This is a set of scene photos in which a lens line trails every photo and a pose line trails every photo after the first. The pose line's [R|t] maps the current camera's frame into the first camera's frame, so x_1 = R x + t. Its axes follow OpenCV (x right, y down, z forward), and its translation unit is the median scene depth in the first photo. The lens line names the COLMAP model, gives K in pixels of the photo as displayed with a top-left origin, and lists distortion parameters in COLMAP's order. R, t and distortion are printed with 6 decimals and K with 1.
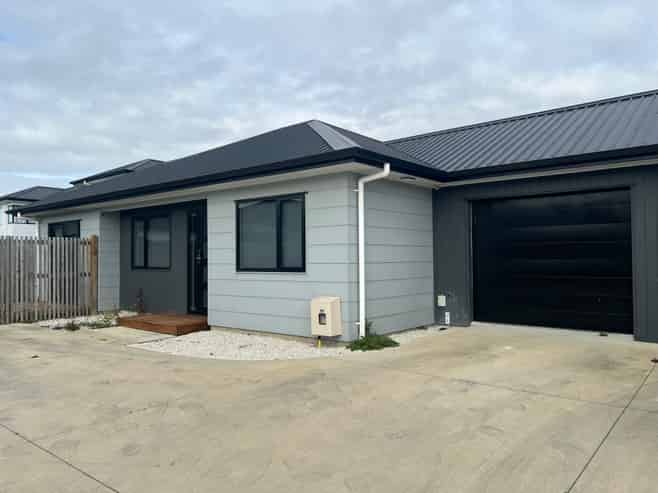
lens RADIAL K [[489.0, 0, 329.0], [0, 489.0, 246.5], [0, 0, 1]] dist [0.038588, 0.000771]
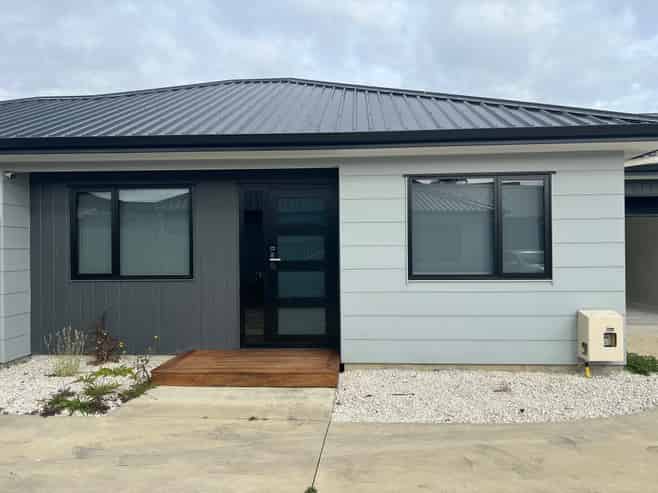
lens RADIAL K [[489.0, 0, 329.0], [0, 489.0, 246.5], [0, 0, 1]] dist [0.038588, 0.000771]
pose [[0.815722, 0.030974, 0.577615, -0.667935], [-0.017045, 0.999419, -0.029522, 0.027313], [-0.578193, 0.014236, 0.815776, 0.509794]]
